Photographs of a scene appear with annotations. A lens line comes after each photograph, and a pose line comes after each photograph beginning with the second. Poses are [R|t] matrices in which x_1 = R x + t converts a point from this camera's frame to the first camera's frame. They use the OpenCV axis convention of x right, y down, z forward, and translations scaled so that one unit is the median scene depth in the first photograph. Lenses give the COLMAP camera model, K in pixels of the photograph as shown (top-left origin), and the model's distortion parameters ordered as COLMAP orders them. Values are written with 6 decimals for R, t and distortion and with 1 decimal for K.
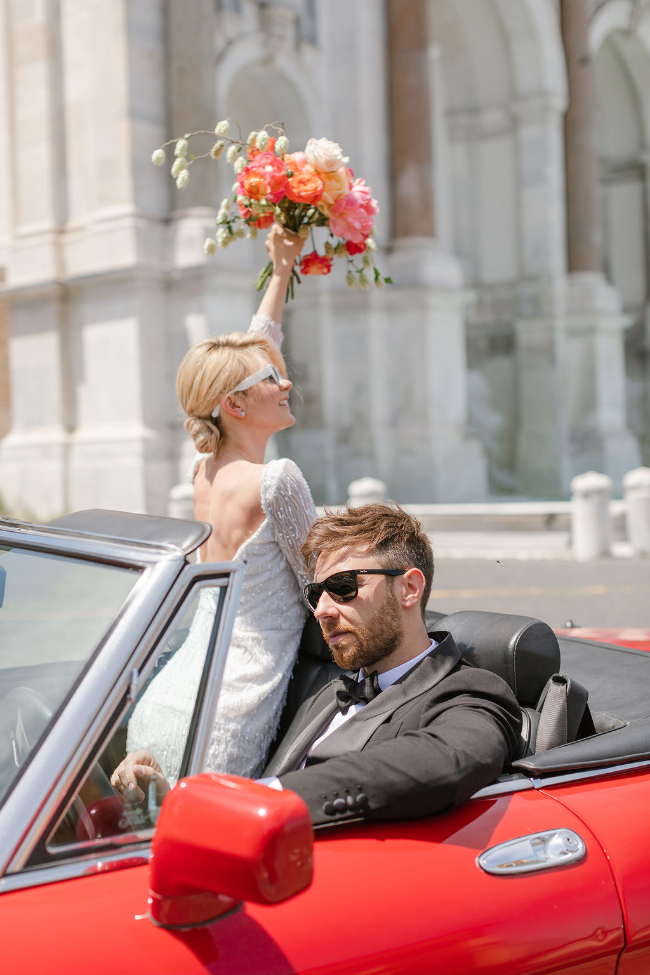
lens RADIAL K [[1586.3, 0, 244.7], [0, 1586.3, 487.4], [0, 0, 1]] dist [0.005577, -0.081928]
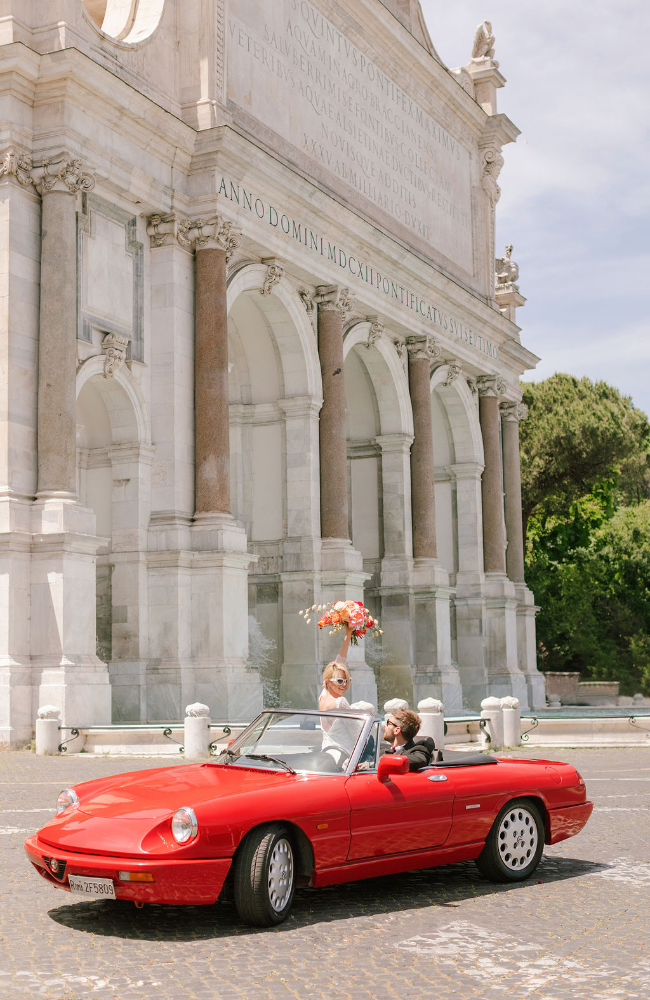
lens RADIAL K [[1608.7, 0, 325.0], [0, 1608.7, 500.0], [0, 0, 1]] dist [0.013068, 0.009182]
pose [[0.974238, 0.038071, 0.222285, -0.094550], [-0.008908, 0.991375, -0.130751, 0.002624], [-0.225346, 0.125403, 0.966175, -0.280301]]
